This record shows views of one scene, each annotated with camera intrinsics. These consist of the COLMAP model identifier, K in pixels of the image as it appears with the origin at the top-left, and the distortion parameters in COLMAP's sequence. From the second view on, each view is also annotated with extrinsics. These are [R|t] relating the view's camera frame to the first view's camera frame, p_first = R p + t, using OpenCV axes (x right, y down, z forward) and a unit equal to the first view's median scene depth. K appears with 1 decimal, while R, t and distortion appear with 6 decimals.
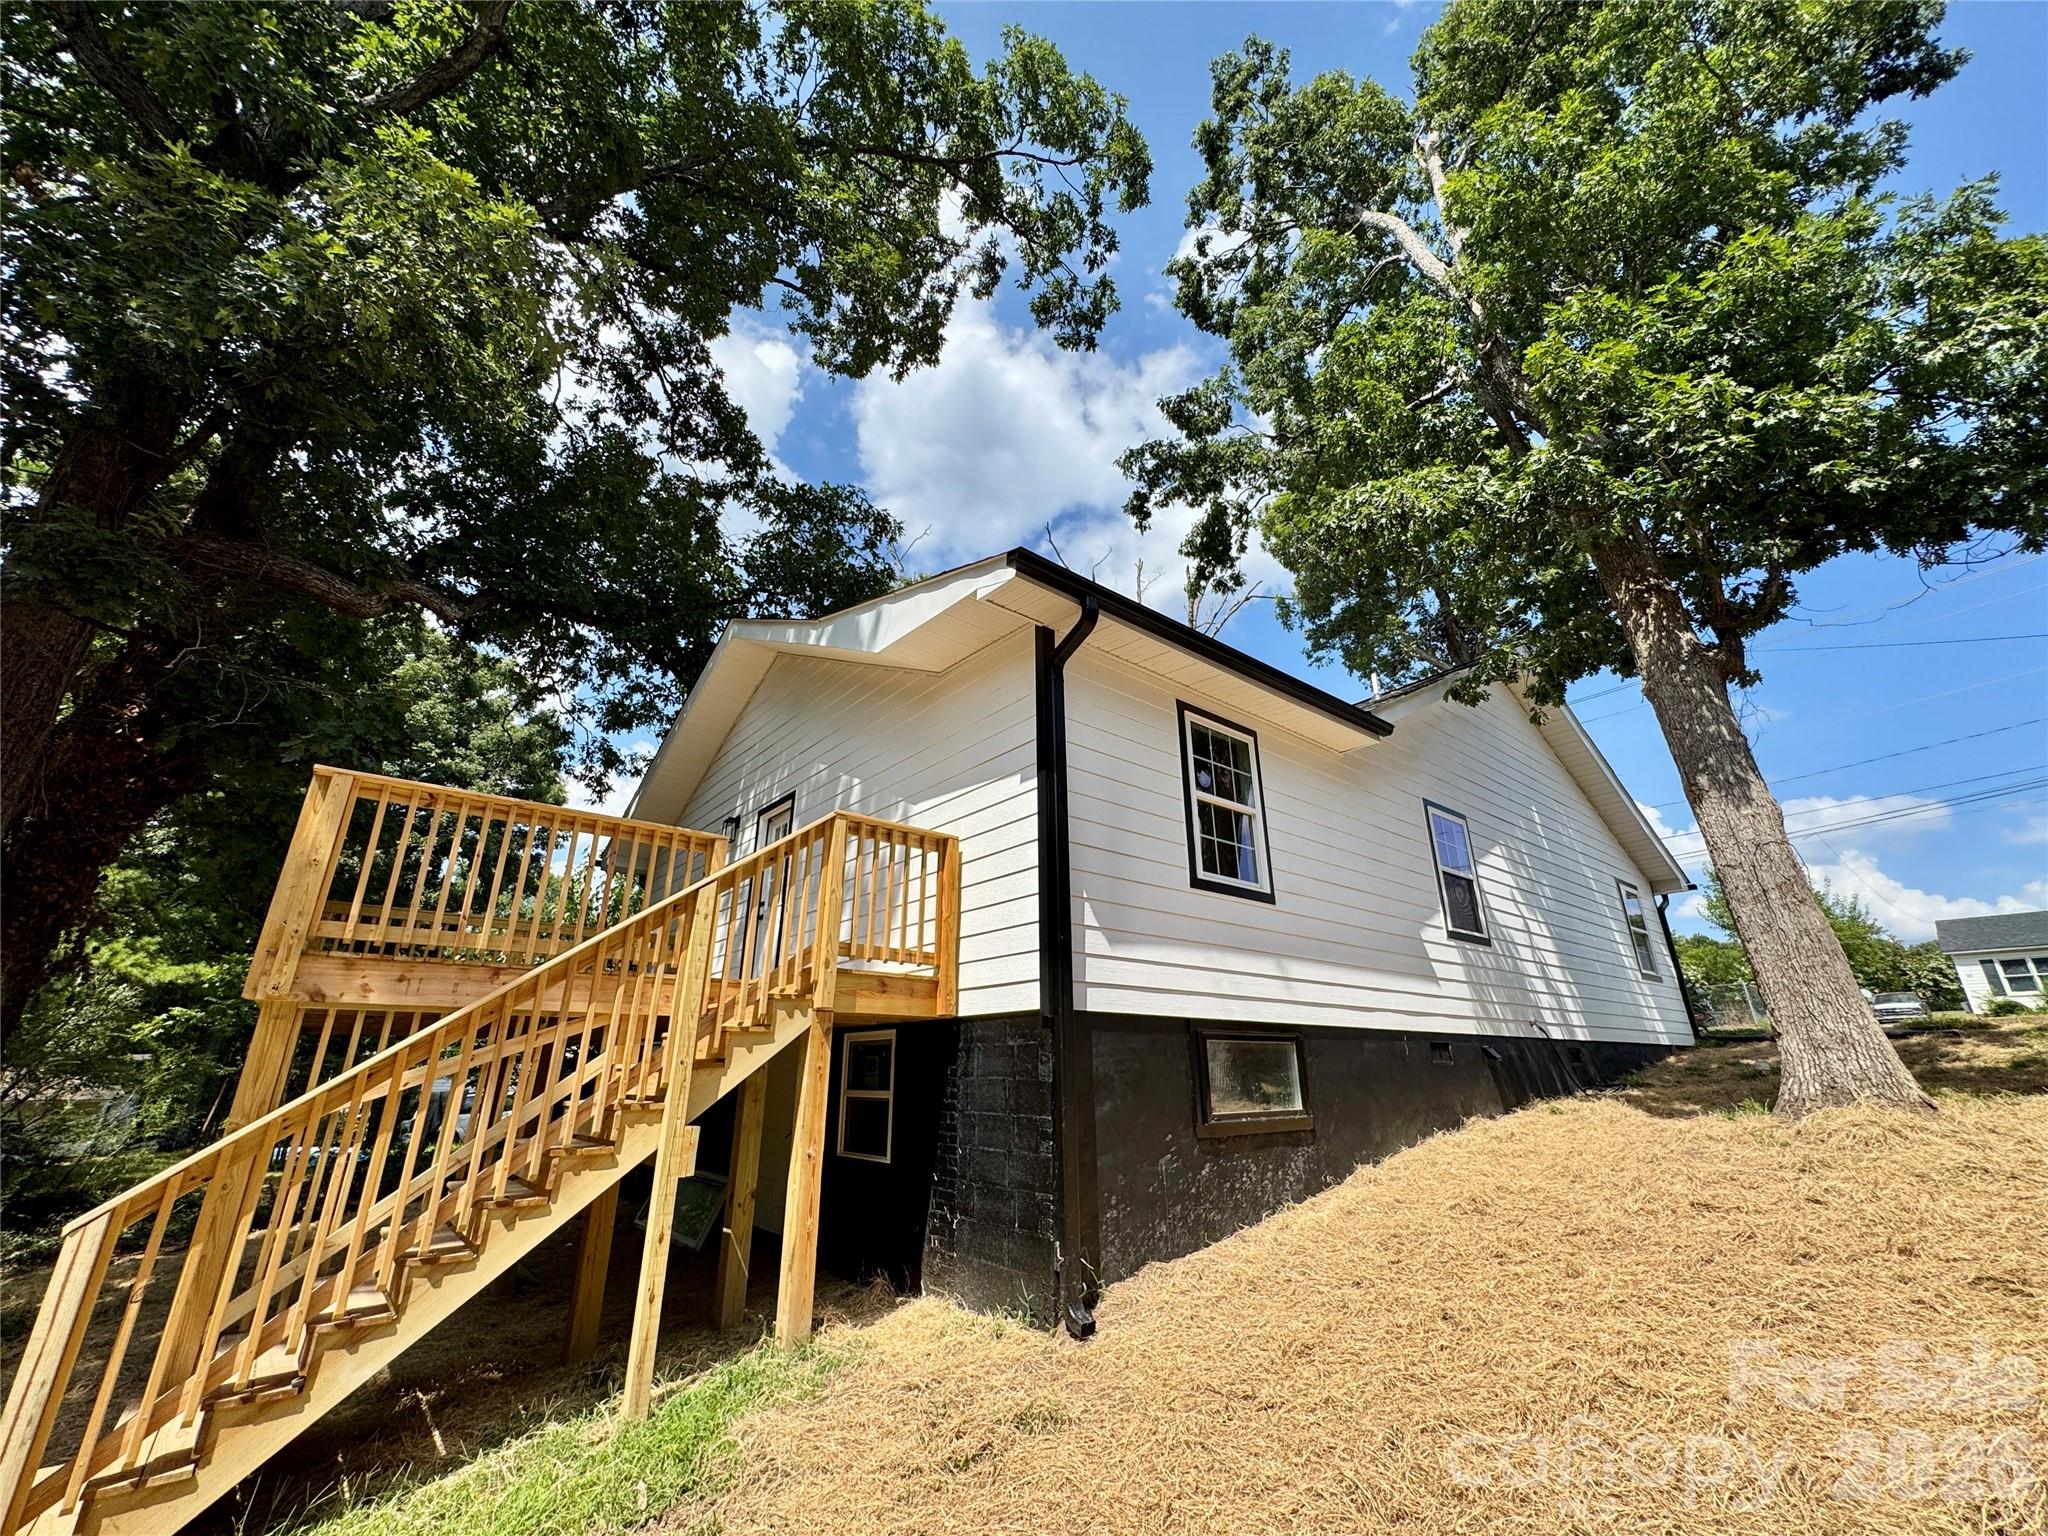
lens RADIAL K [[820.8, 0, 1023.6], [0, 820.8, 769.4], [0, 0, 1]] dist [-0.004036, 0.001311]
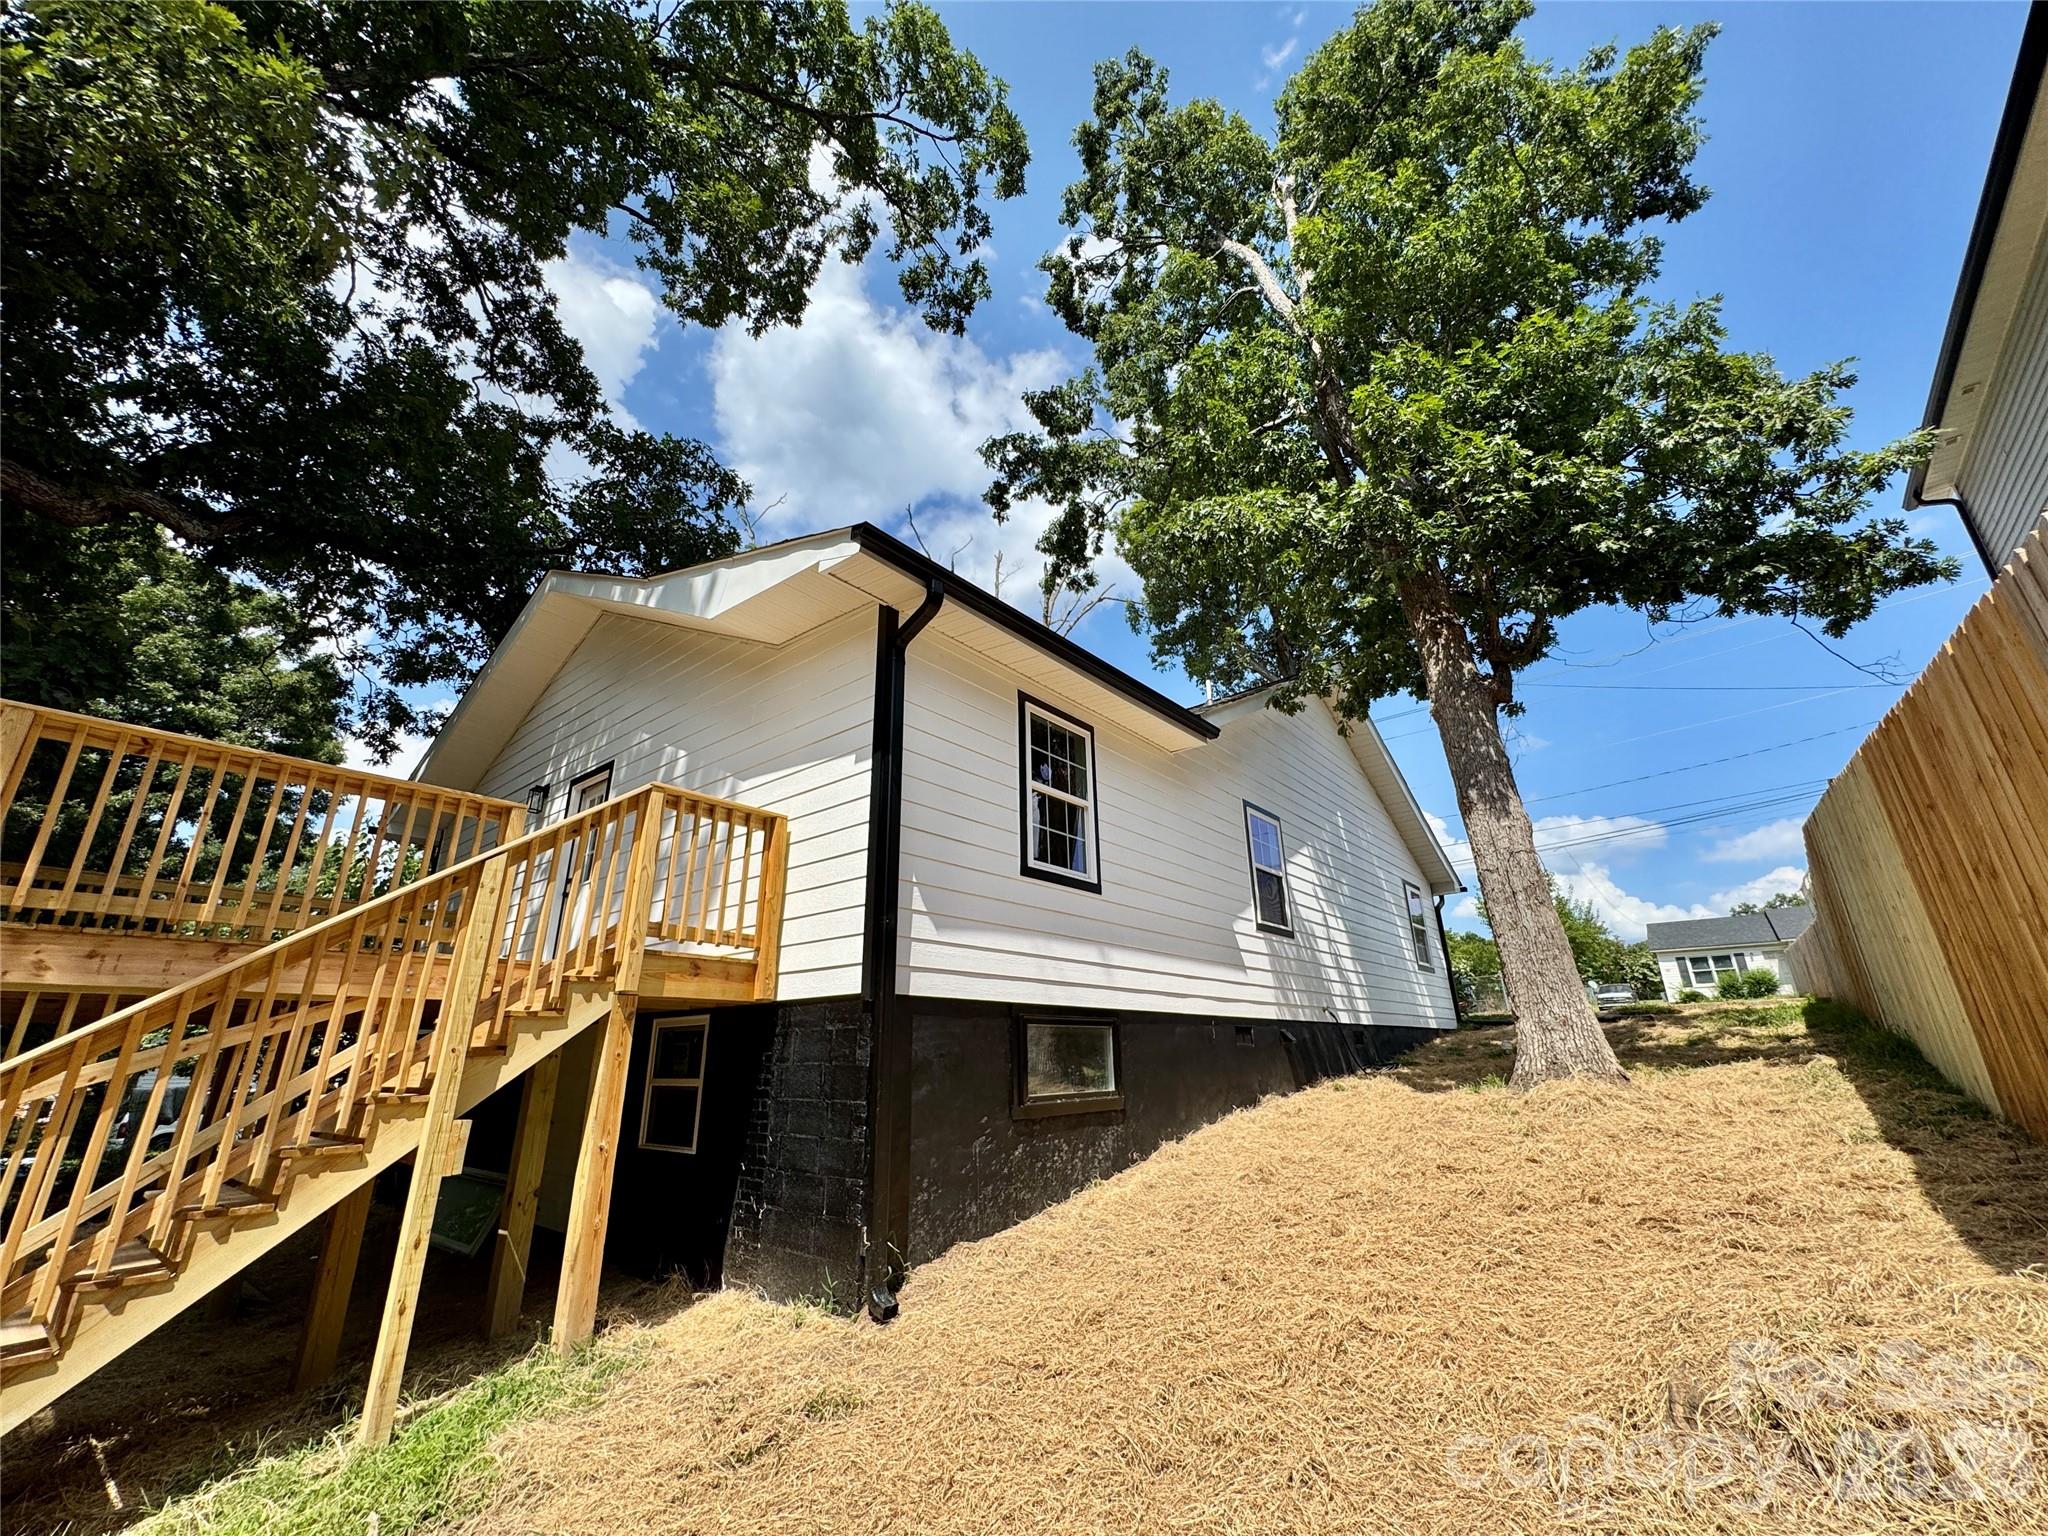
lens RADIAL K [[820.8, 0, 1024.6], [0, 820.8, 769.9], [0, 0, 1]] dist [-0.004036, 0.001311]
pose [[0.982098, 0.052178, 0.180999, 0.014173], [-0.054866, 0.998445, 0.009868, 0.002361], [-0.180202, -0.019622, 0.983434, 0.000328]]
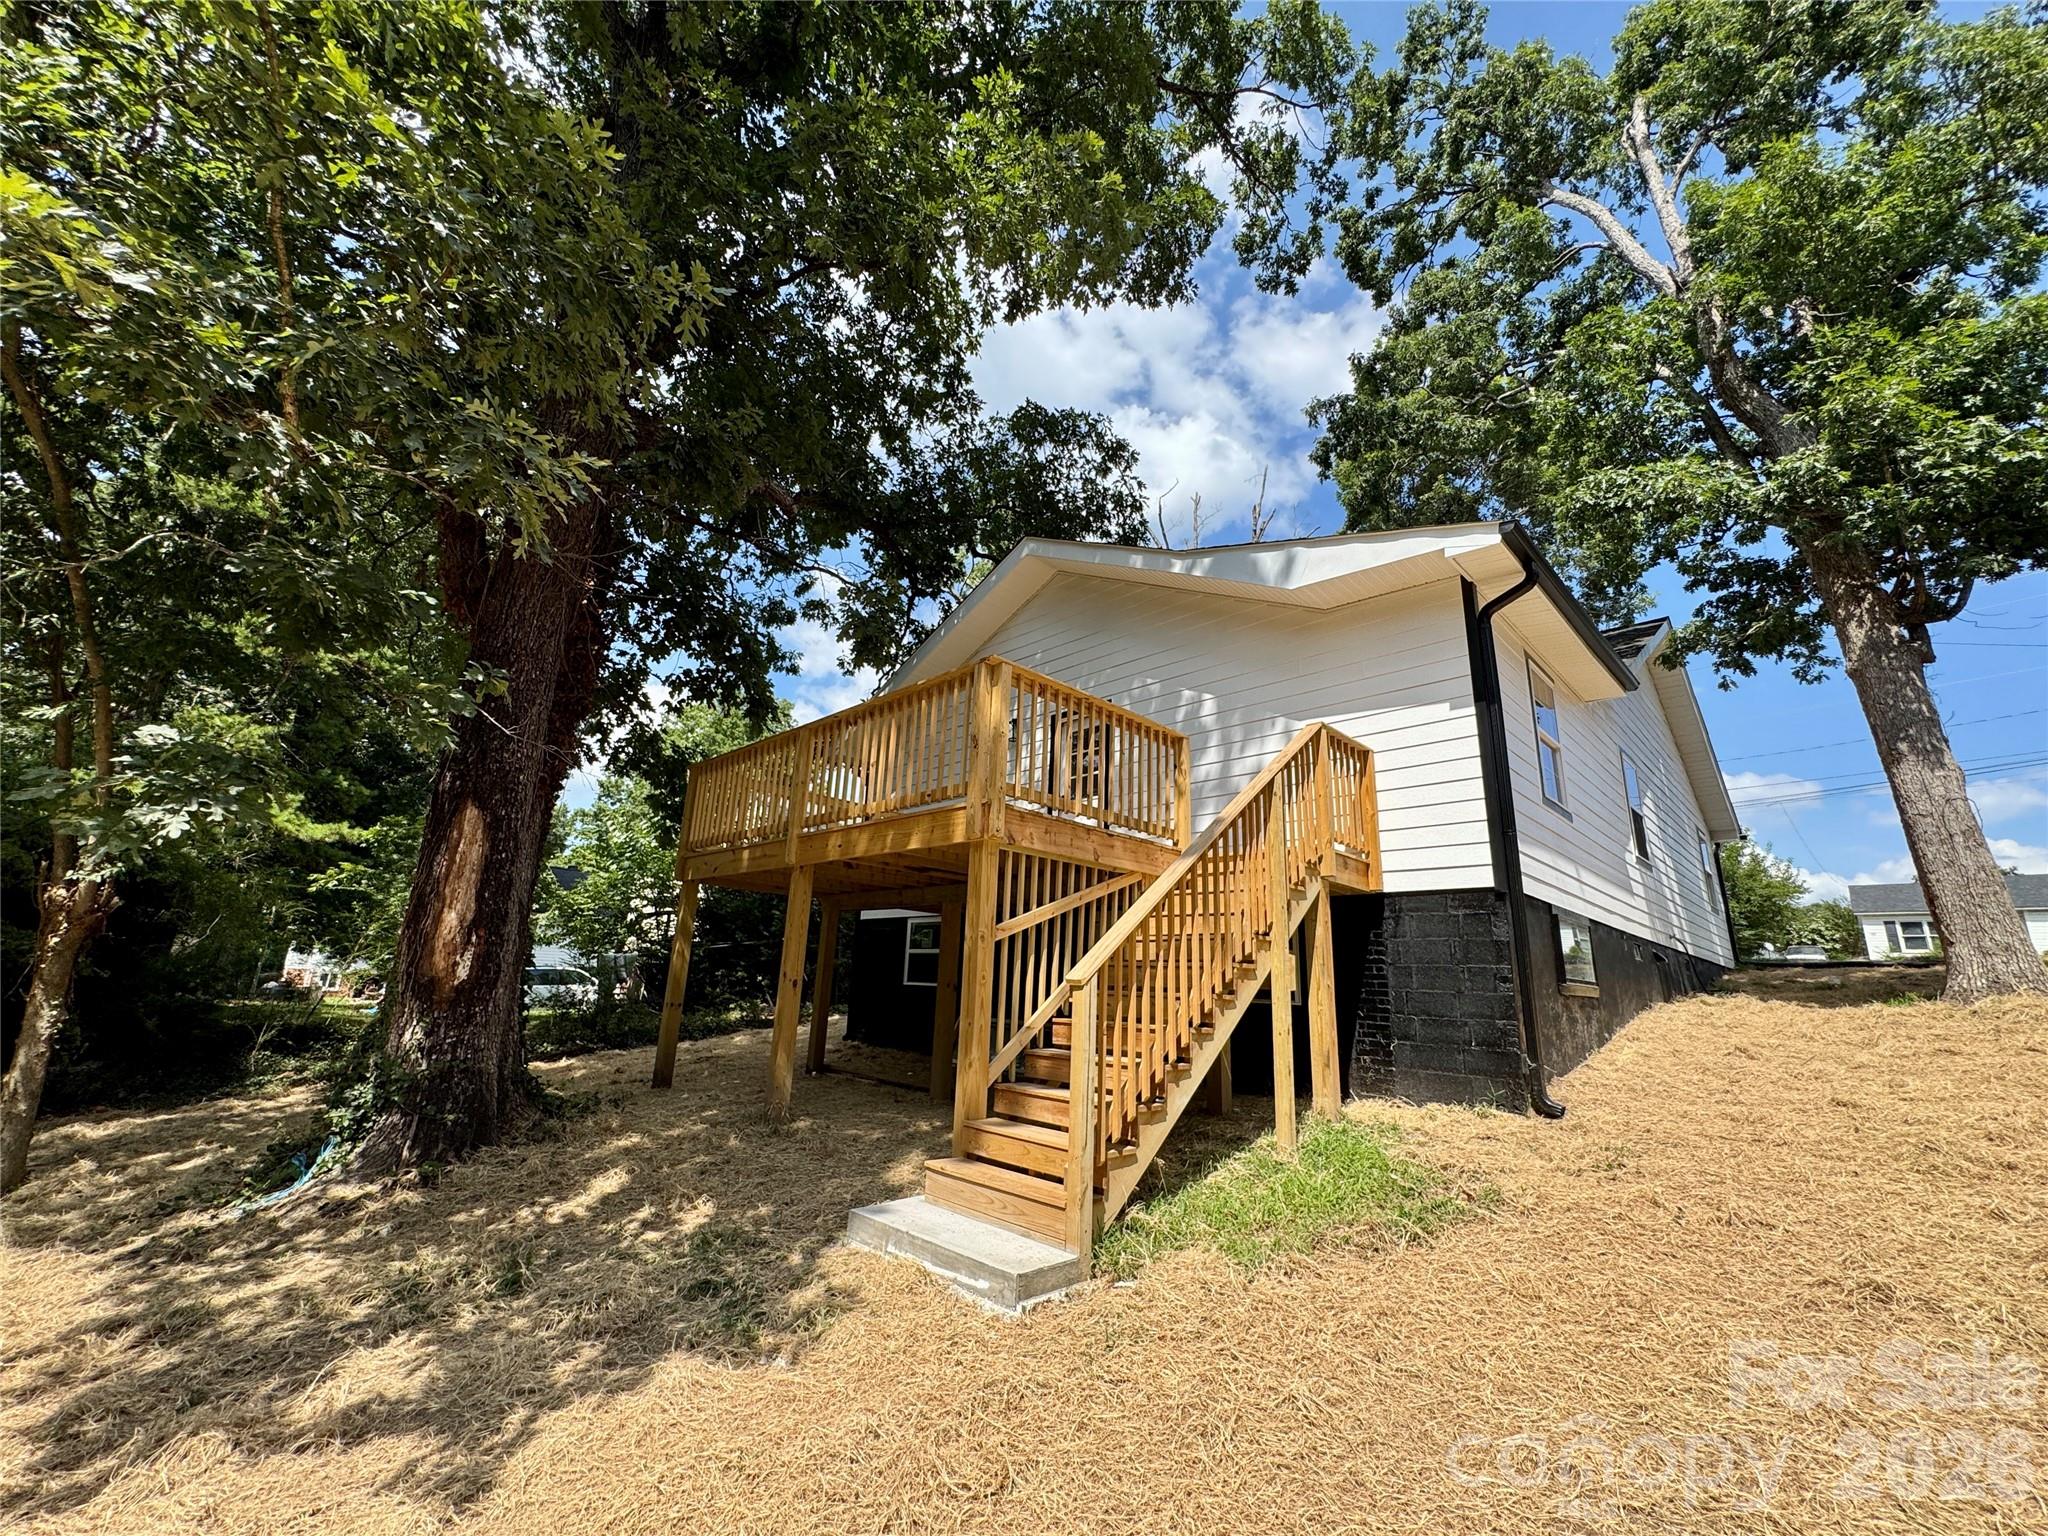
lens RADIAL K [[820.8, 0, 1016.3], [0, 820.8, 771.7], [0, 0, 1]] dist [-0.004036, 0.001311]
pose [[0.994873, 0.067712, 0.075114, -0.563254], [-0.074675, 0.992755, 0.094133, 0.032020], [-0.068196, -0.099260, 0.992722, -0.141884]]
